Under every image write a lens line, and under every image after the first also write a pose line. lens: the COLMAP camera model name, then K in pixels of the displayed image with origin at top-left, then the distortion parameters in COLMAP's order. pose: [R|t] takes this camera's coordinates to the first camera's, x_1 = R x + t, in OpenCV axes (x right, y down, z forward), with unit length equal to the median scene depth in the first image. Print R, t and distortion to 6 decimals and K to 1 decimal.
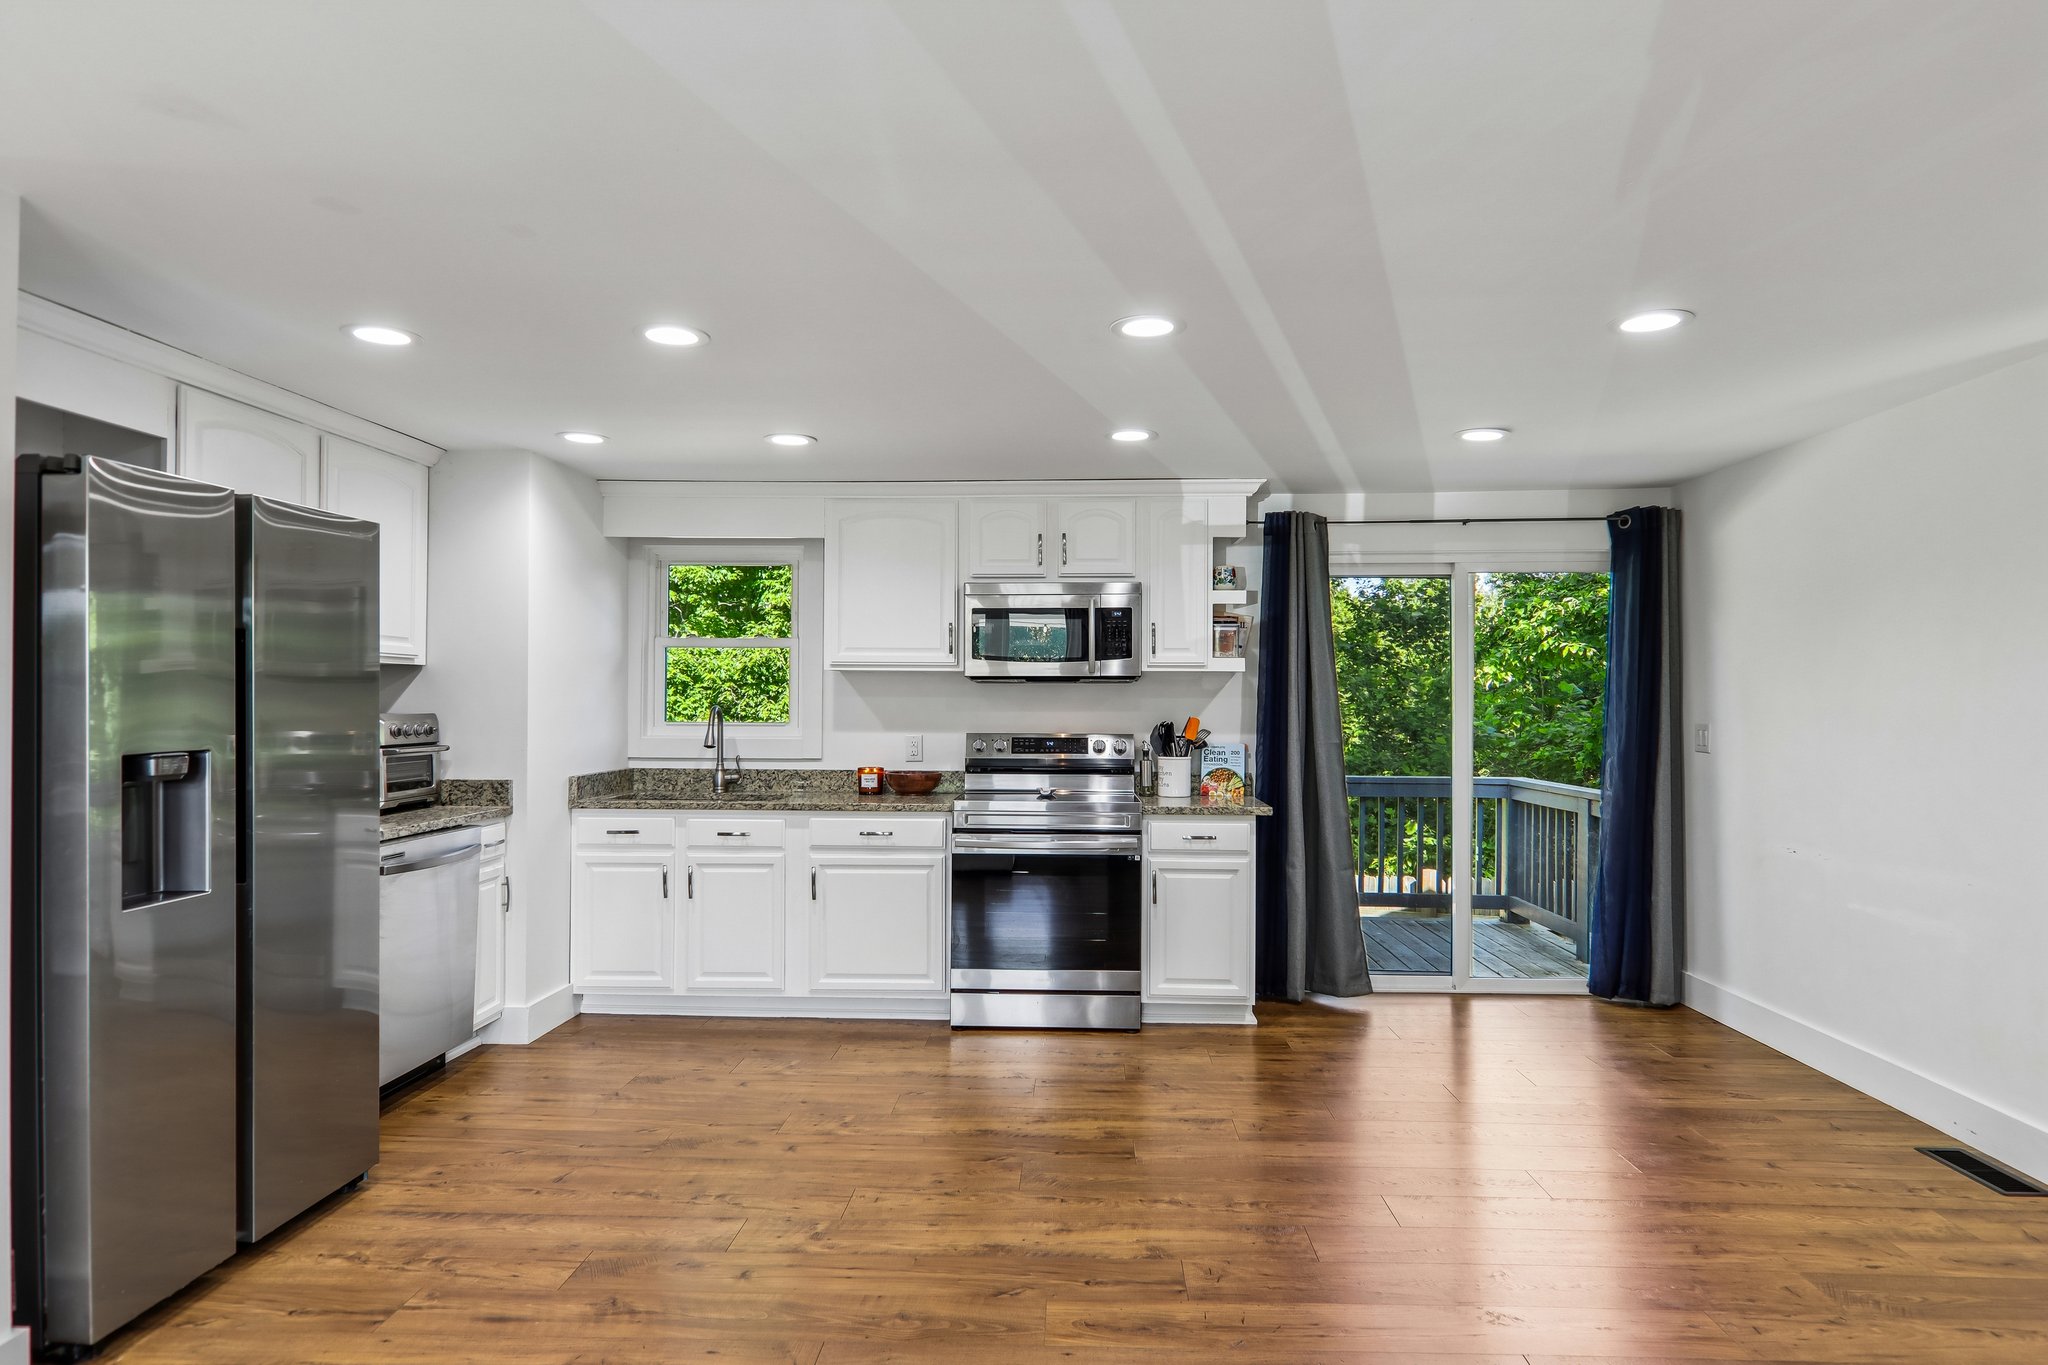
lens RADIAL K [[1183.4, 0, 1026.3], [0, 1183.4, 696.0], [0, 0, 1]] dist [0.021916, -0.021180]
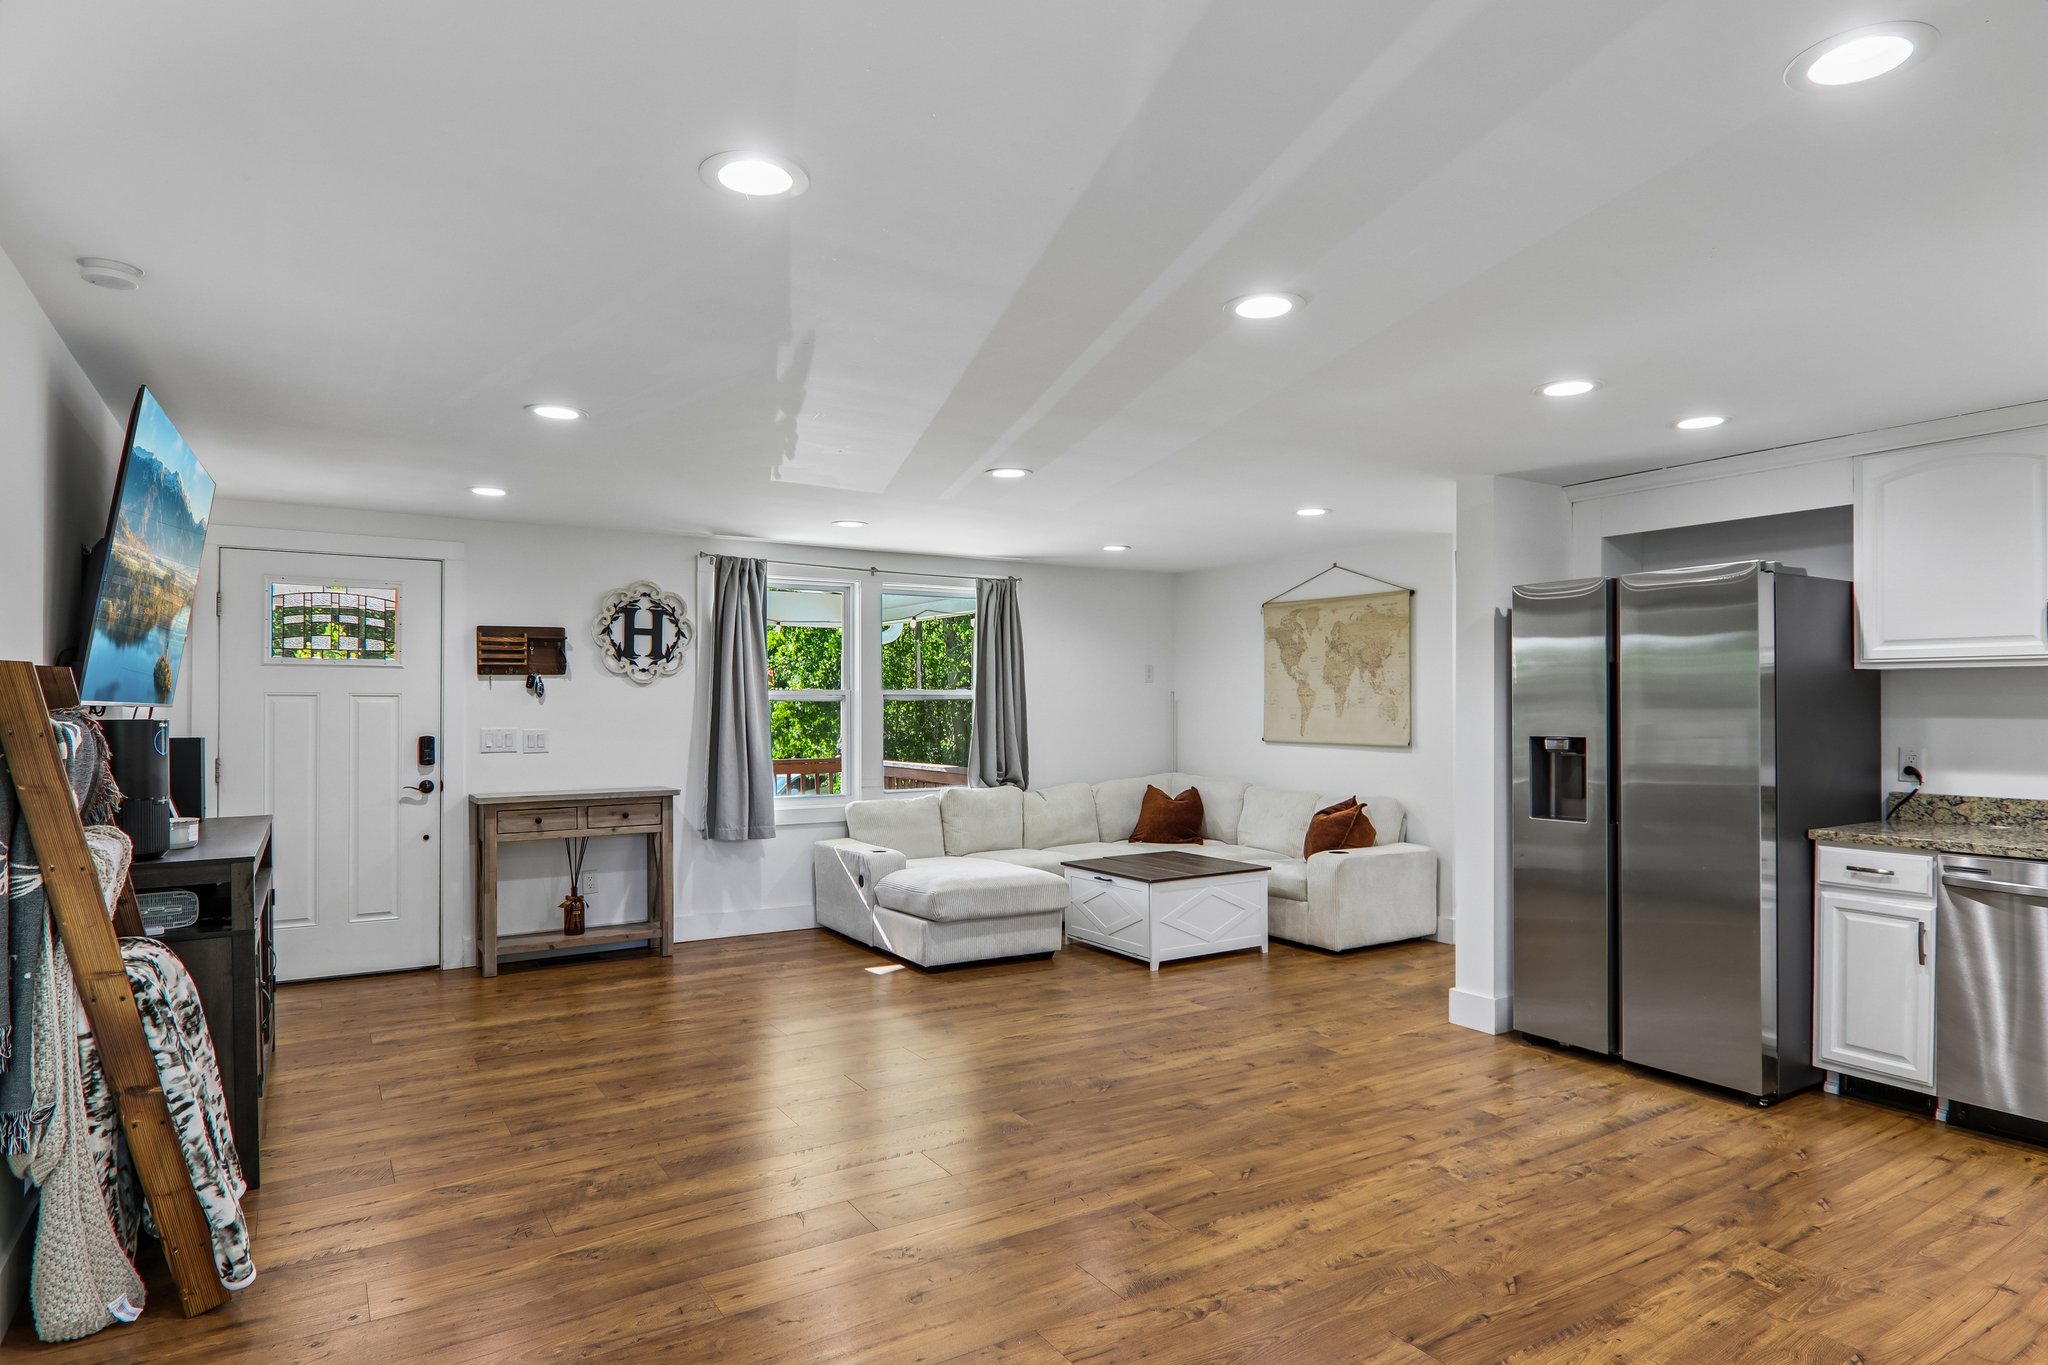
lens RADIAL K [[1134.8, 0, 1028.3], [0, 1134.8, 700.4], [0, 0, 1]] dist [0.006336, -0.019554]
pose [[-0.816332, -0.006316, -0.577549, 0.459821], [-0.001204, 0.999957, -0.009234, 0.004546], [0.577582, -0.006842, -0.816304, 0.969441]]
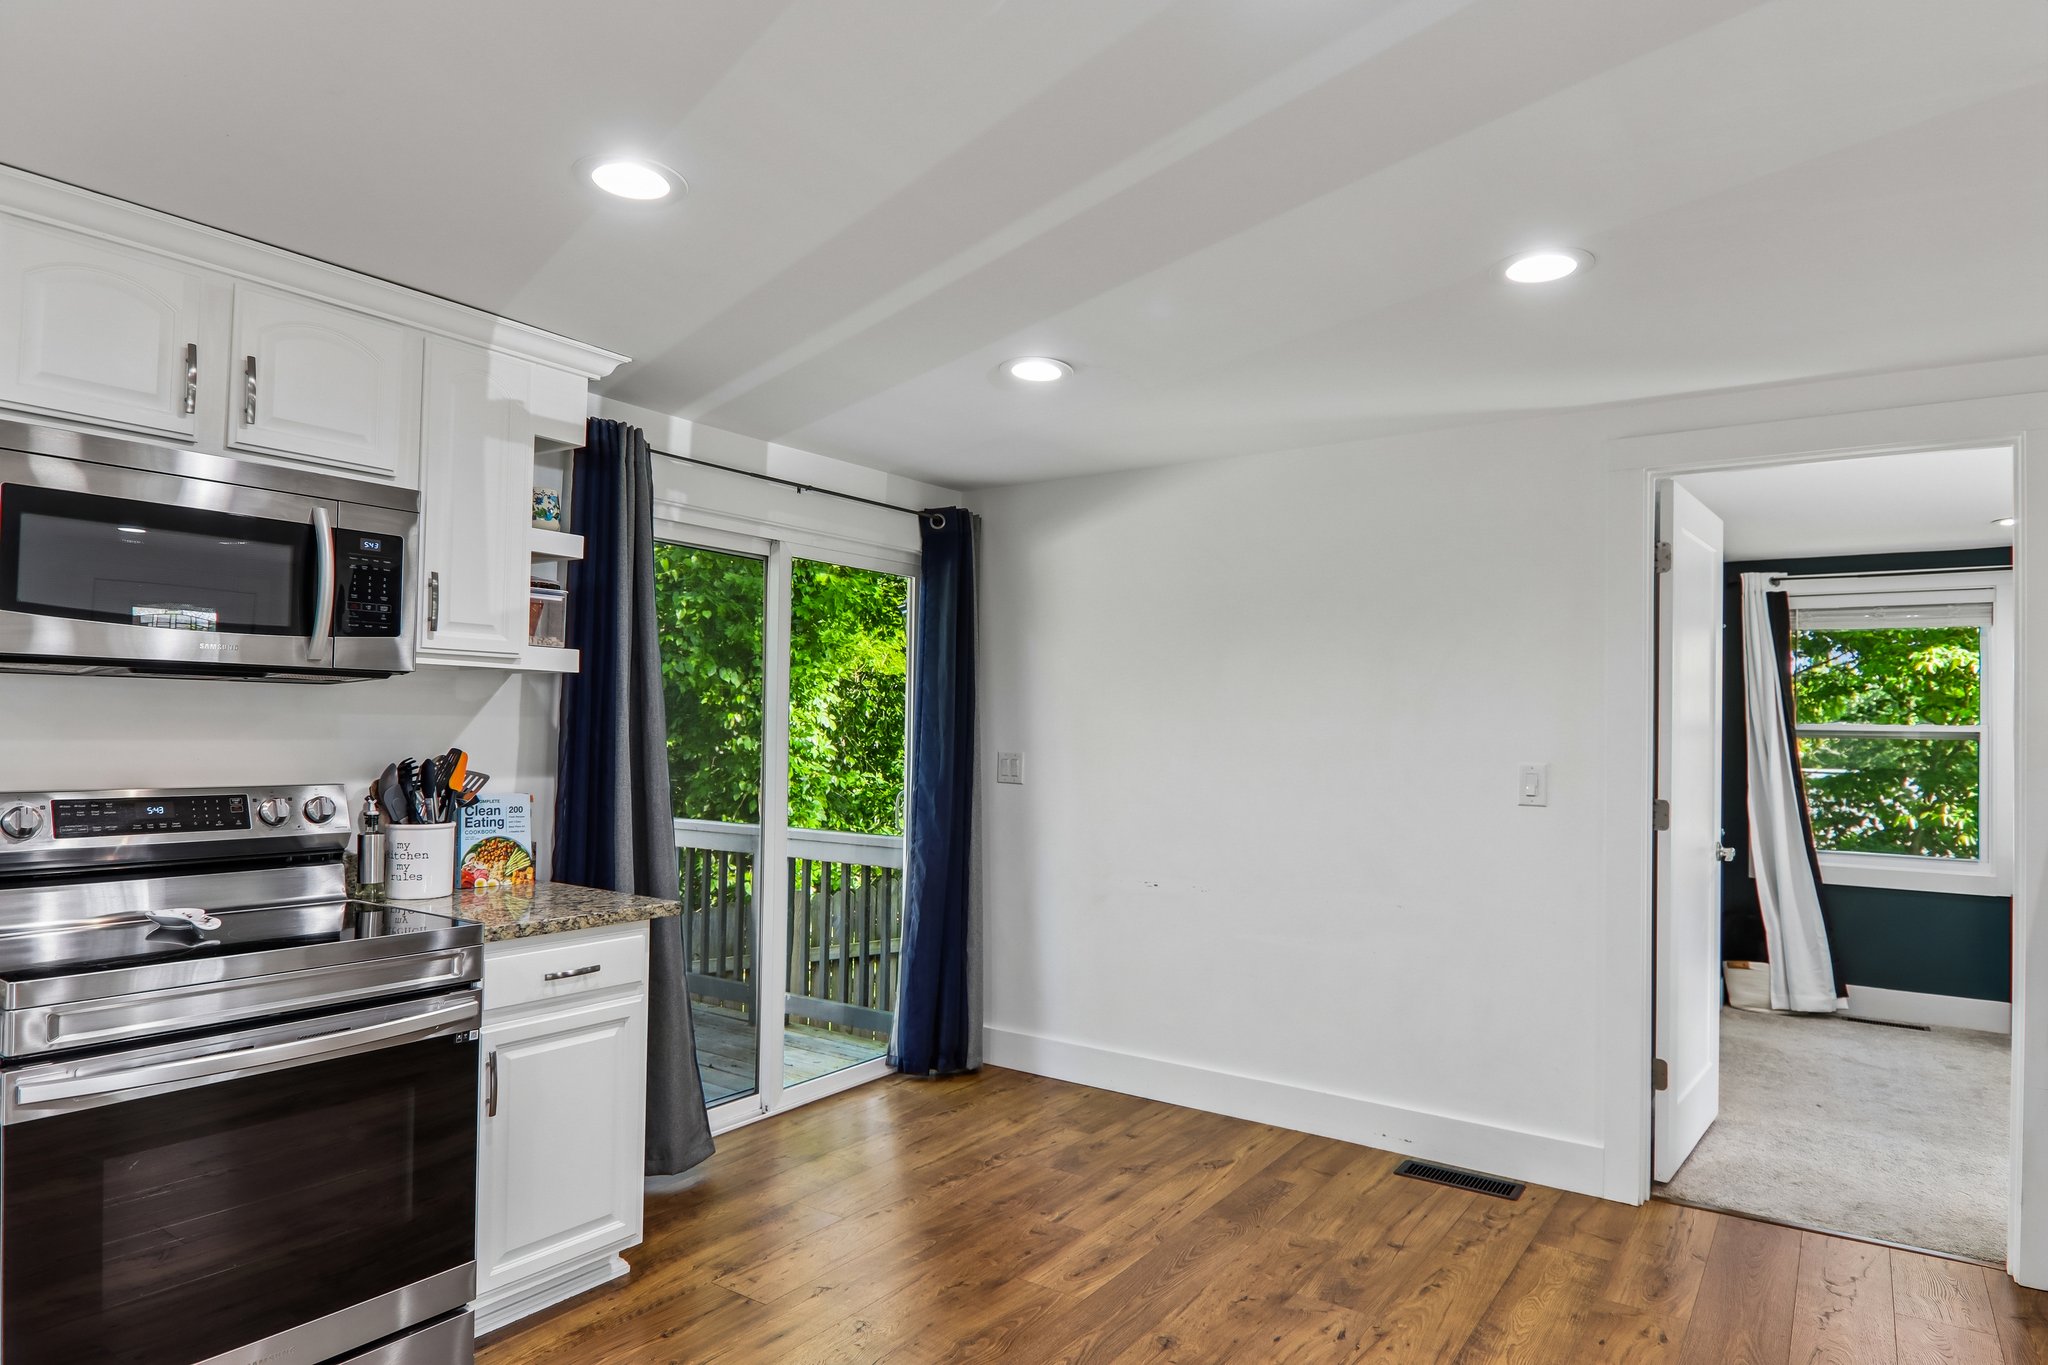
lens RADIAL K [[1164.1, 0, 1029.1], [0, 1164.1, 701.3], [0, 0, 1]] dist [-0.005515, -0.001687]
pose [[0.536195, 0.025450, 0.843711, -0.188005], [-0.018315, 0.999661, -0.018515, 0.000294], [-0.843896, -0.005525, 0.536479, 0.508419]]
